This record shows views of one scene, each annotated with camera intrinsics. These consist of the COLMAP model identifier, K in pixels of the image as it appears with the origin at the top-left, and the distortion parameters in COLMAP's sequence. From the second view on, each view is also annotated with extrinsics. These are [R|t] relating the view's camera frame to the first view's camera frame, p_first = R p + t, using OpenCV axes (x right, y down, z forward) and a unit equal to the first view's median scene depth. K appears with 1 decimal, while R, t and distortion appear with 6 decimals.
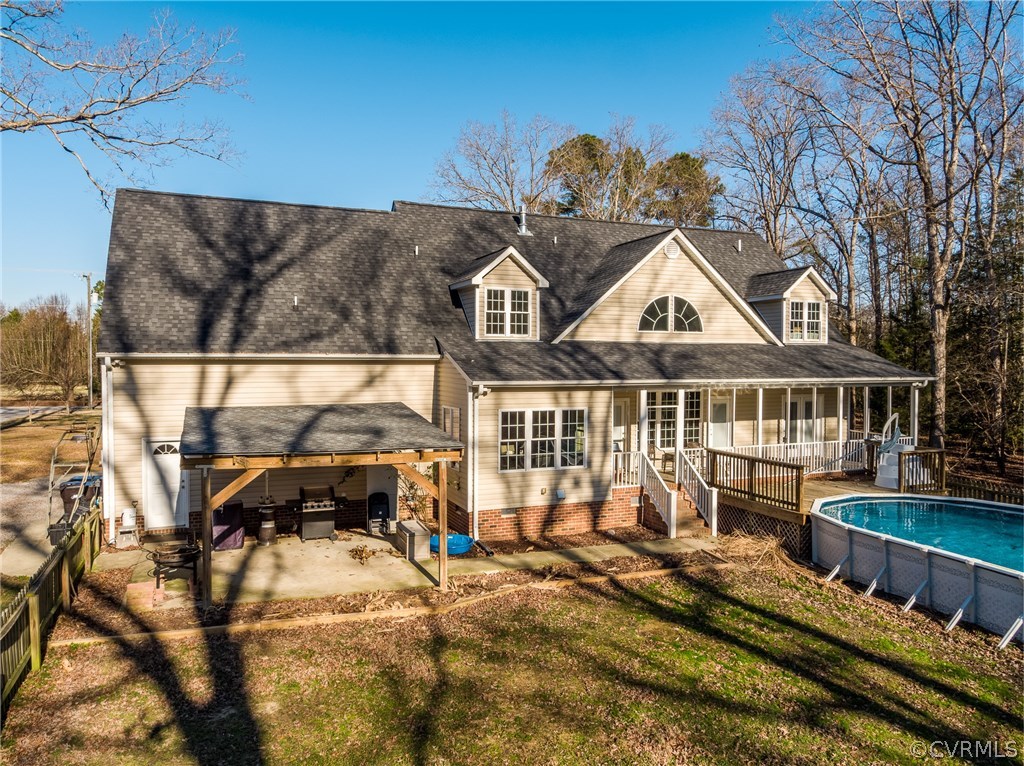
lens RADIAL K [[748.6, 0, 498.2], [0, 748.6, 359.0], [0, 0, 1]] dist [-0.006944, 0.014531]
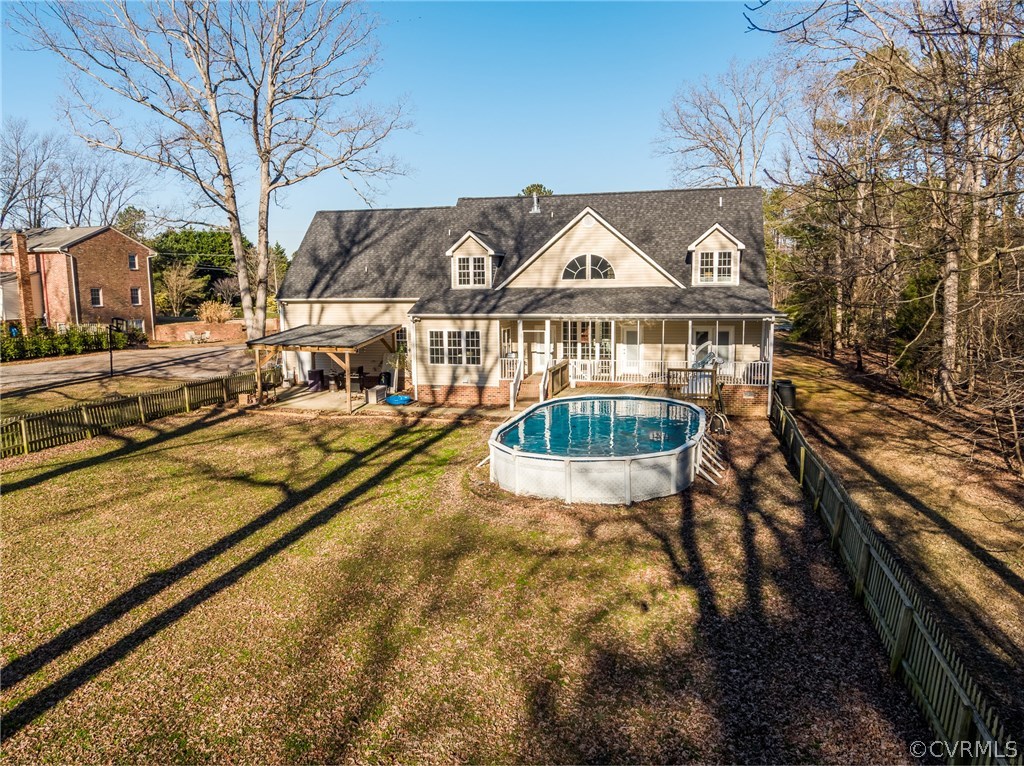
lens RADIAL K [[748.6, 0, 505.2], [0, 748.6, 387.7], [0, 0, 1]] dist [-0.006944, 0.014531]
pose [[0.793244, 0.071484, -0.604693, 1.085887], [0.014326, 0.990619, 0.135900, -0.031099], [0.608735, -0.116465, 0.784778, -0.271781]]
